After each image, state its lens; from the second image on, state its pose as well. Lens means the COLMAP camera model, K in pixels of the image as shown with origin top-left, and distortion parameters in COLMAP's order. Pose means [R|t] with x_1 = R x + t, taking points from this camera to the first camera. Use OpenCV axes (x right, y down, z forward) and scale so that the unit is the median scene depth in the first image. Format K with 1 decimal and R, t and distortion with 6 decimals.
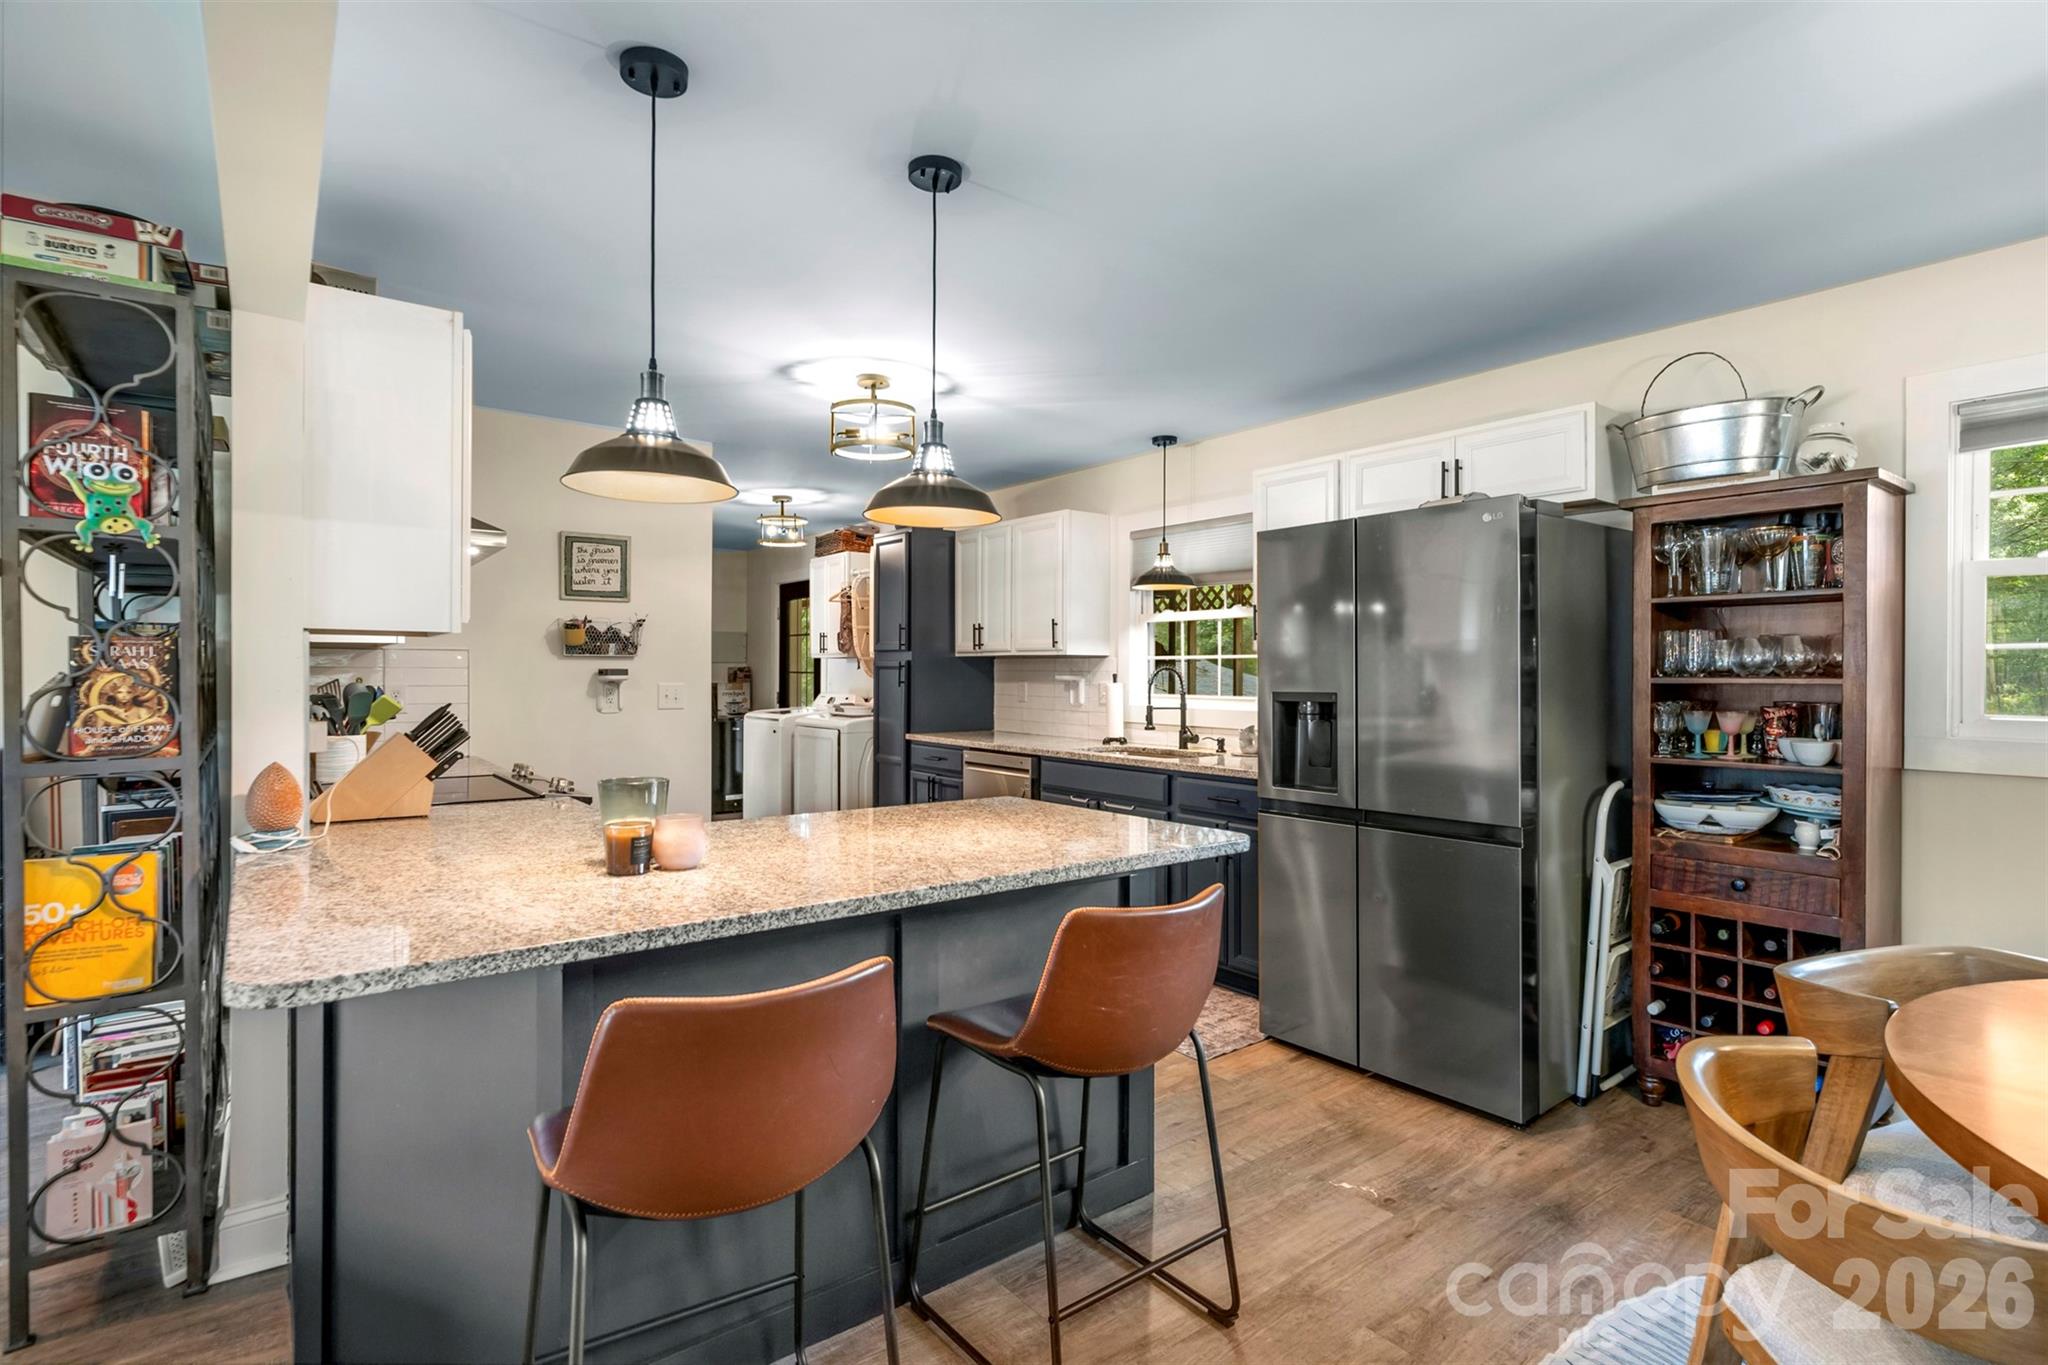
lens RADIAL K [[997.6, 0, 1028.7], [0, 997.6, 673.3], [0, 0, 1]] dist [-0.002123, 0.000489]
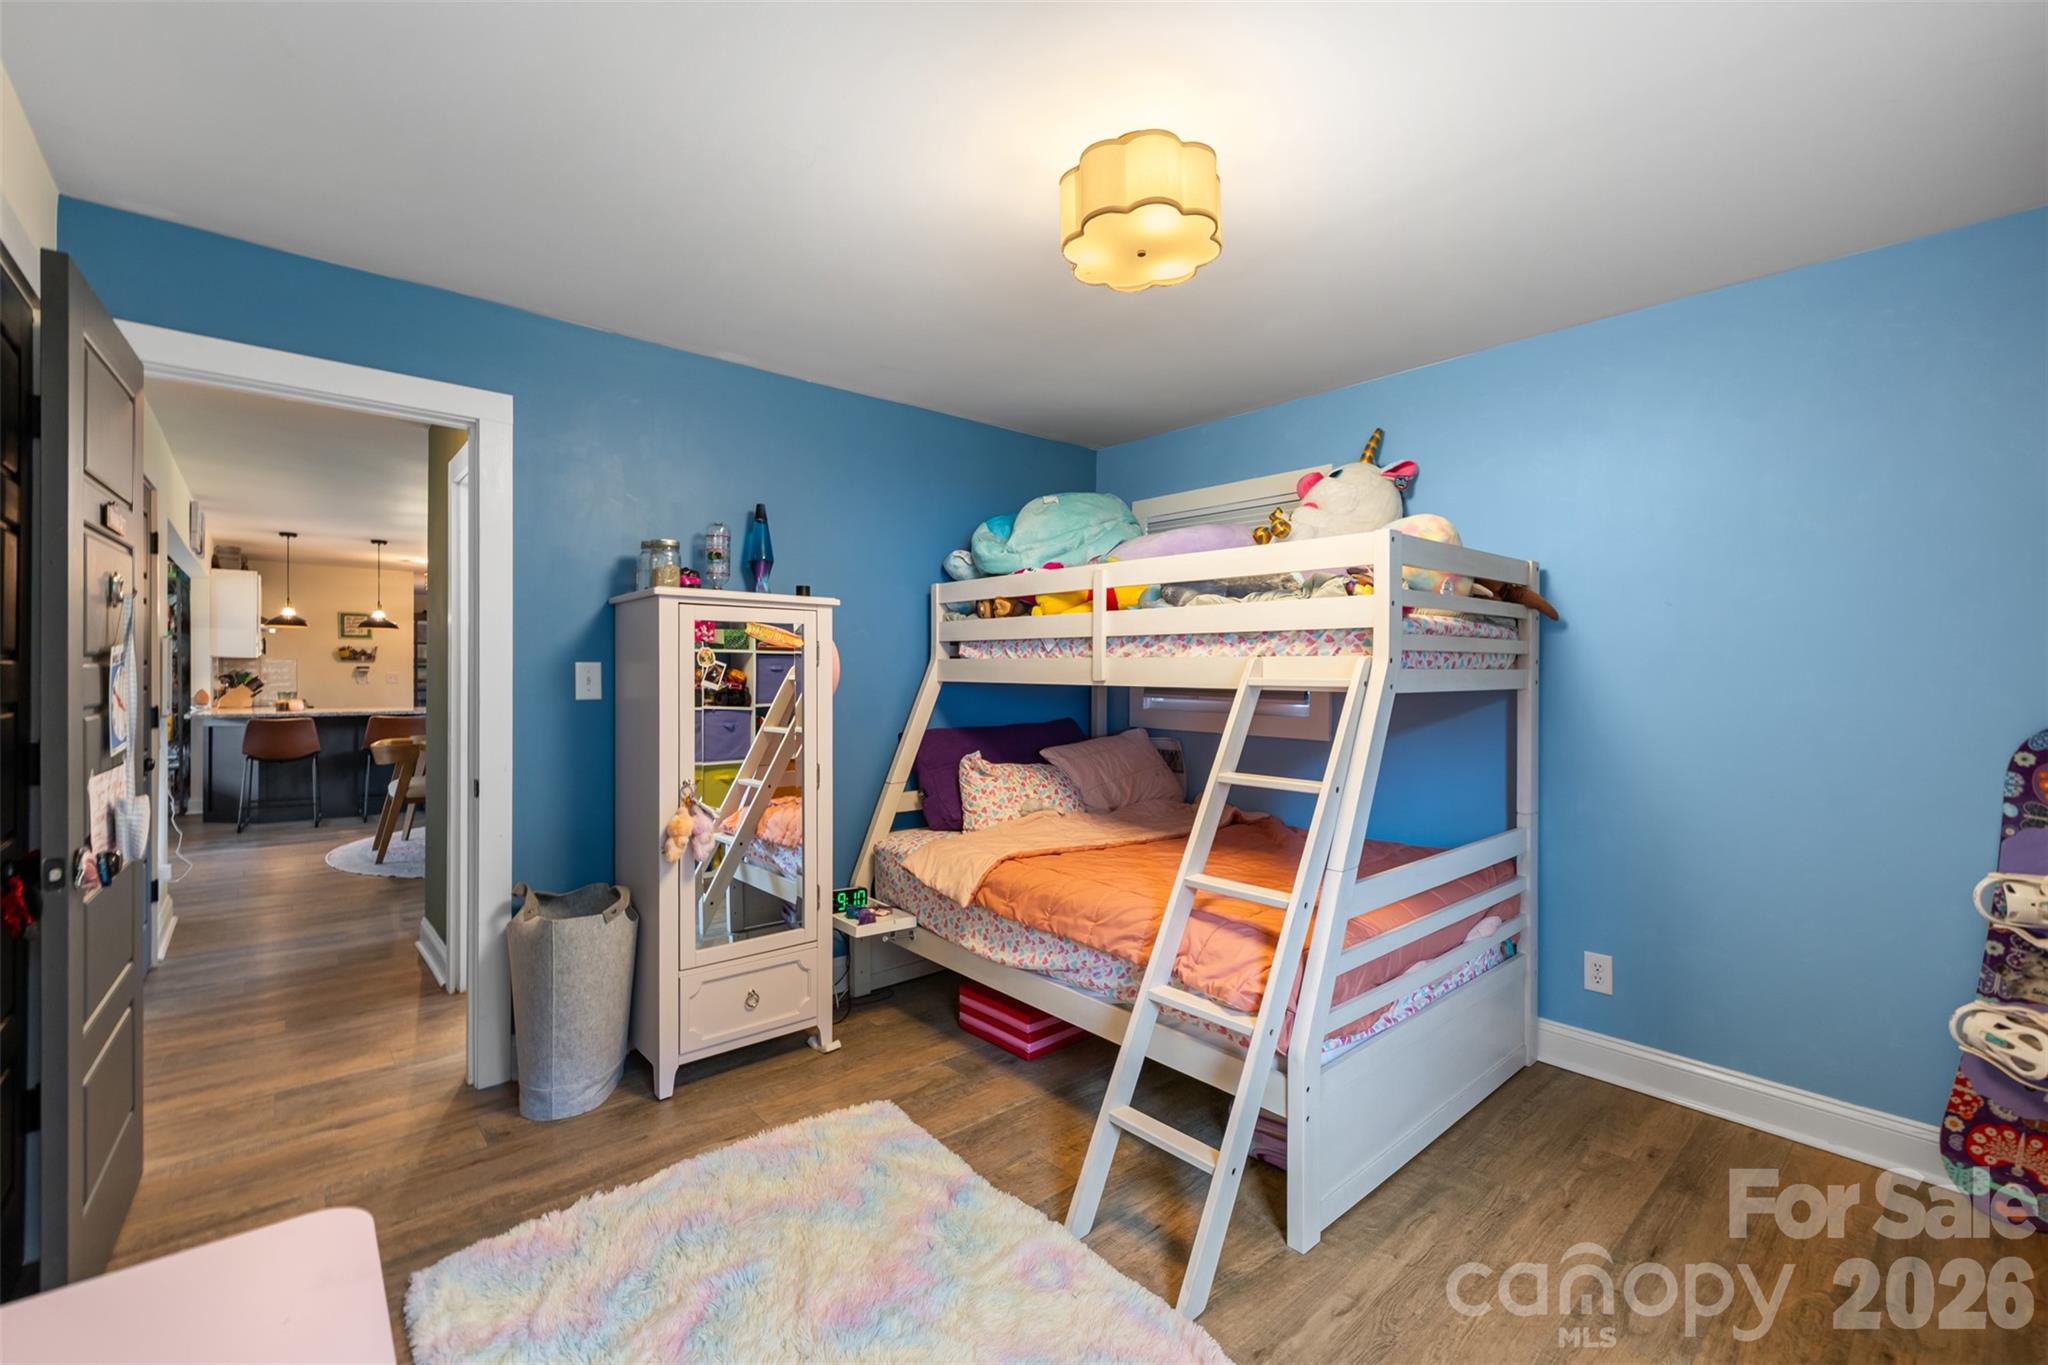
lens RADIAL K [[873.6, 0, 1022.4], [0, 873.6, 676.2], [0, 0, 1]] dist [0.004000, -0.000234]
pose [[0.998187, 0.000004, 0.060181, 1.802330], [-0.000451, 0.999972, 0.007415, 0.004950], [-0.060179, -0.007429, 0.998160, -2.109524]]
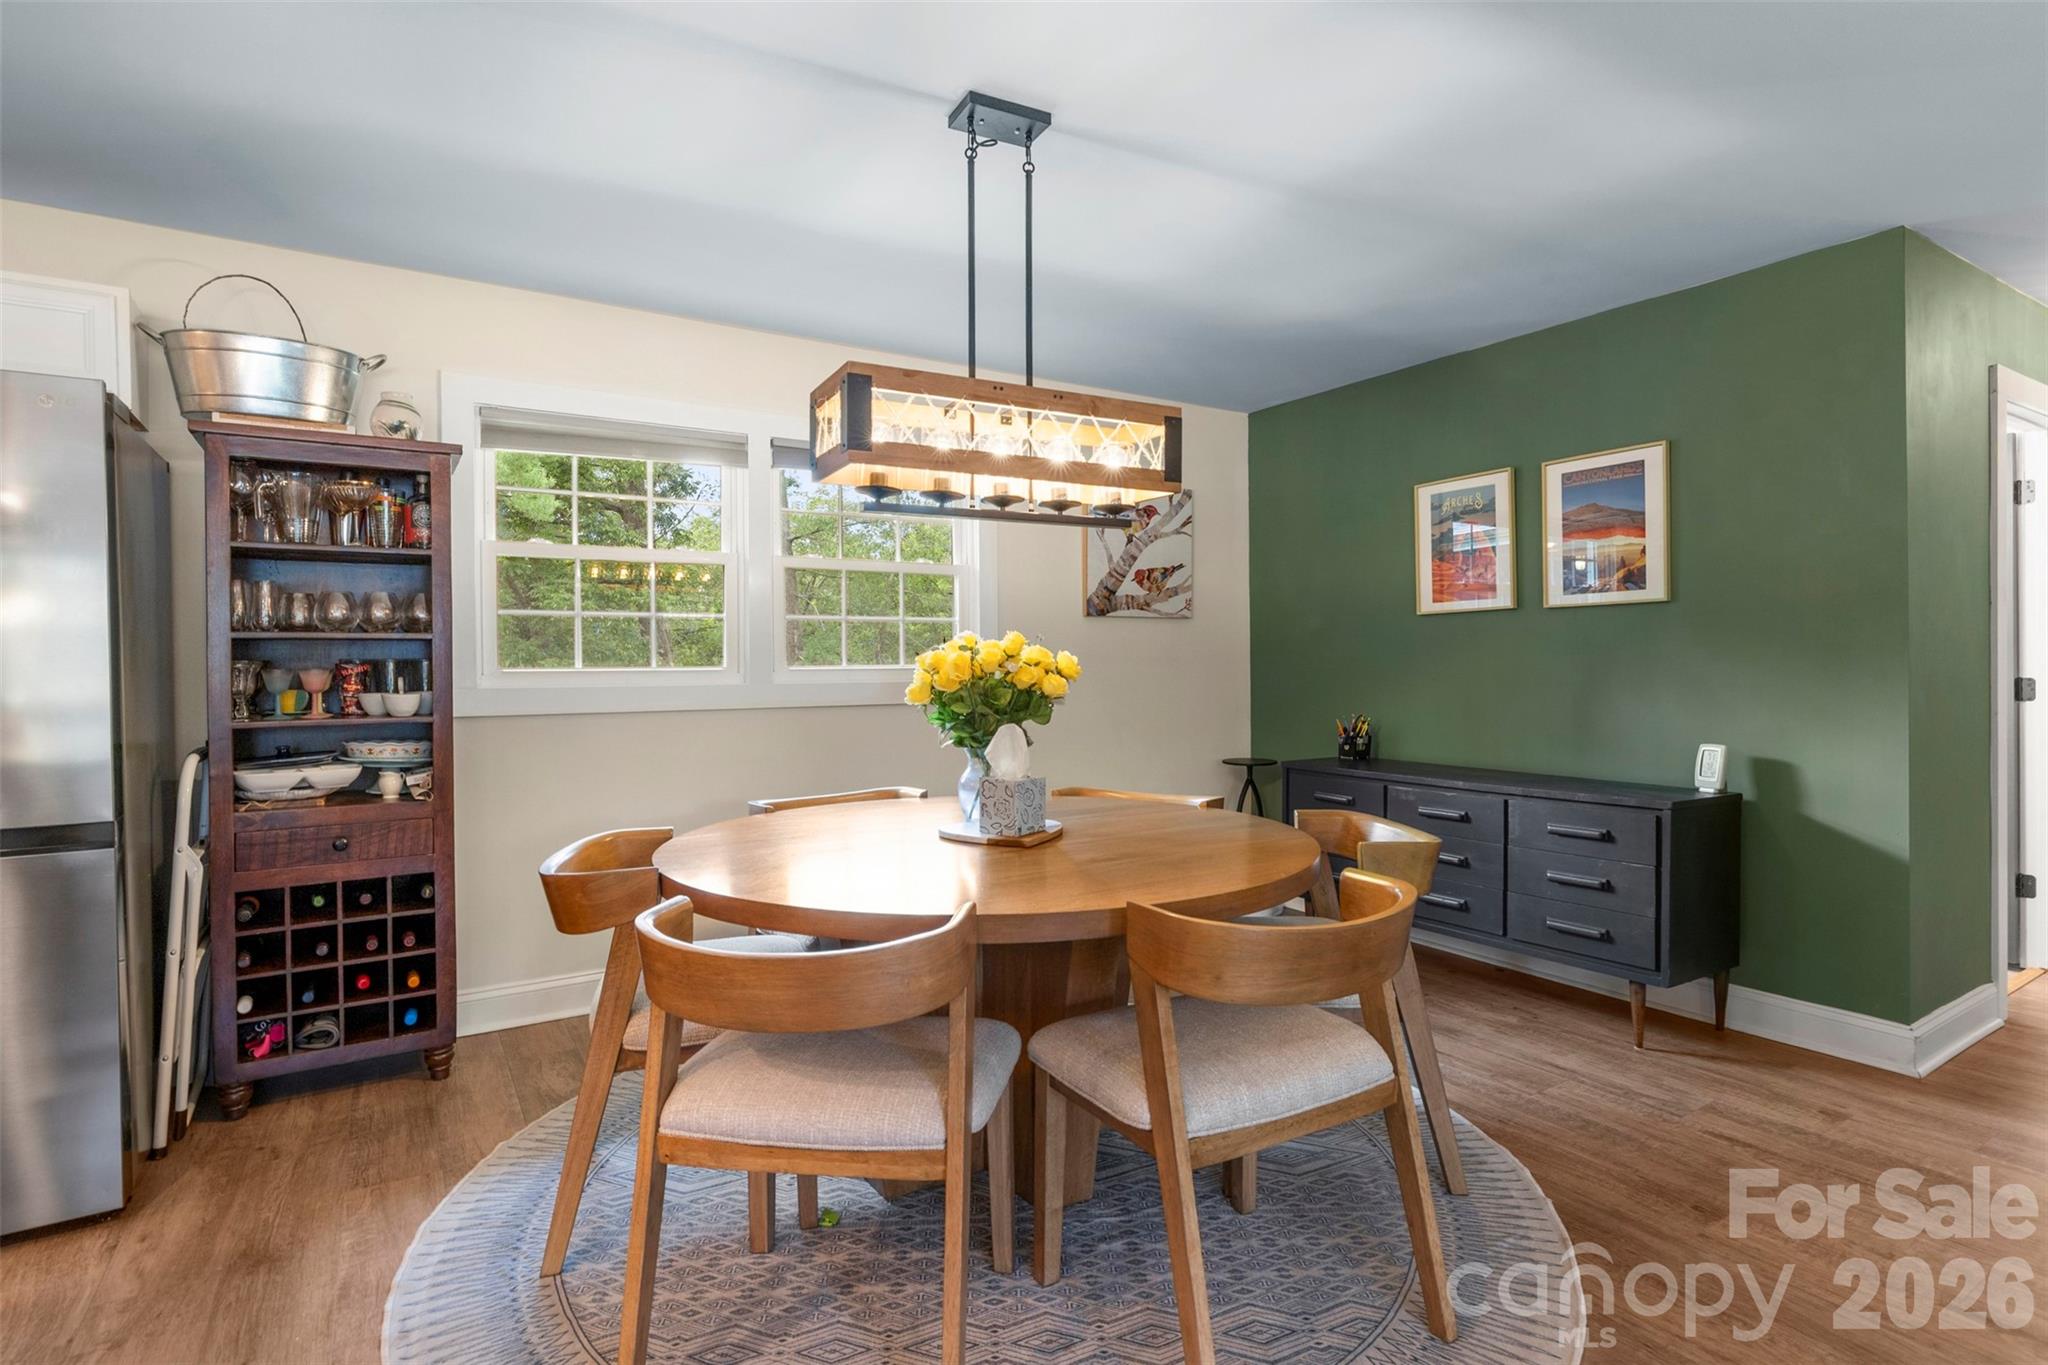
lens RADIAL K [[997.6, 0, 1070.5], [0, 997.6, 681.9], [0, 0, 1]] dist [-0.002123, 0.000489]
pose [[0.074862, -0.023766, 0.996911, -0.197067], [0.009242, 0.999690, 0.023138, 0.036160], [-0.997151, 0.007481, 0.075059, 0.206512]]
